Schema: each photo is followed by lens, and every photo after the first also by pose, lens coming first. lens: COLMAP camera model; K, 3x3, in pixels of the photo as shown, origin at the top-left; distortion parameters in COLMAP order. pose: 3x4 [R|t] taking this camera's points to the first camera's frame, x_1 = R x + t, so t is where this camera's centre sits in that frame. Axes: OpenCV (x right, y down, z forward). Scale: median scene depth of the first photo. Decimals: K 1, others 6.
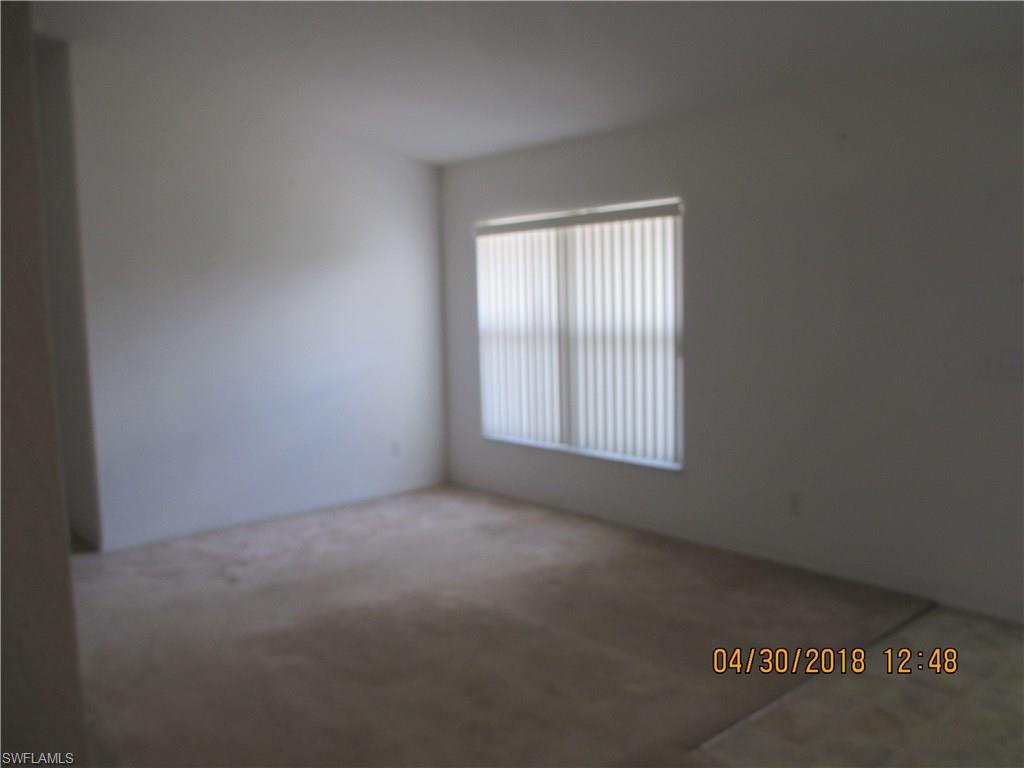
lens RADIAL K [[848.9, 0, 512.0], [0, 848.9, 384.0], [0, 0, 1]] dist [-0.062574, 0.014802]
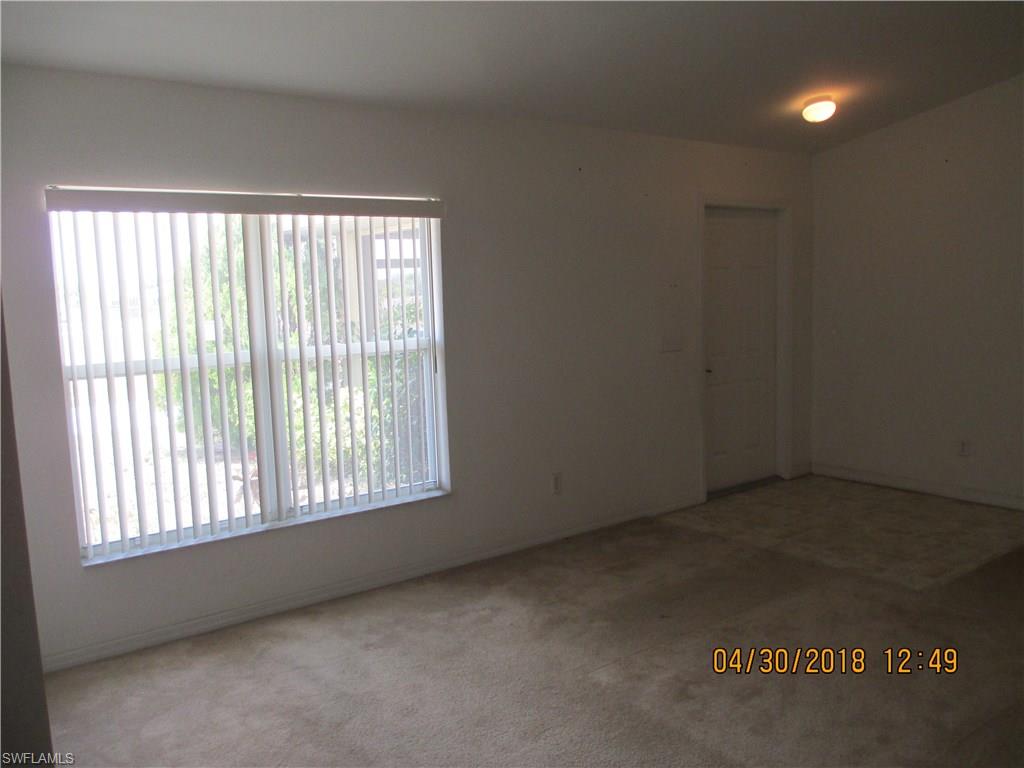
lens RADIAL K [[848.9, 0, 512.0], [0, 848.9, 384.0], [0, 0, 1]] dist [-0.062574, 0.014802]
pose [[0.087243, -0.062269, 0.994239, -0.638707], [0.157657, 0.986330, 0.047939, -0.042626], [-0.983632, 0.152567, 0.095868, 0.741211]]
